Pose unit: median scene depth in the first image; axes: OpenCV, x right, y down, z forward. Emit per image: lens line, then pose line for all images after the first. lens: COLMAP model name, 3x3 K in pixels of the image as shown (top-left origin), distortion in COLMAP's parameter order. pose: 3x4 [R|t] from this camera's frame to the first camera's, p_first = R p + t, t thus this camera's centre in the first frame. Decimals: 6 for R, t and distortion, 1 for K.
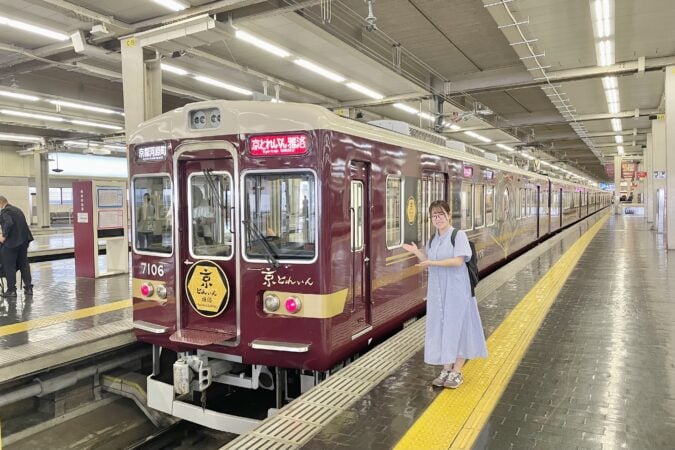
lens RADIAL K [[476.3, 0, 337.5], [0, 476.3, 225.0], [0, 0, 1]] dist [0.079617, -0.103787]
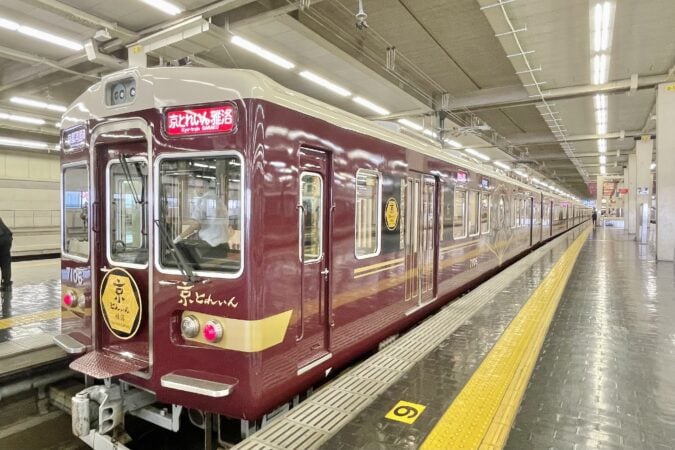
lens RADIAL K [[413.1, 0, 337.5], [0, 413.1, 225.0], [0, 0, 1]] dist [-0.006034, -0.001966]
pose [[0.998913, 0.021169, -0.041542, 0.056060], [-0.021679, 0.999695, -0.011864, 0.000778], [0.041278, 0.012751, 0.999066, 0.155576]]
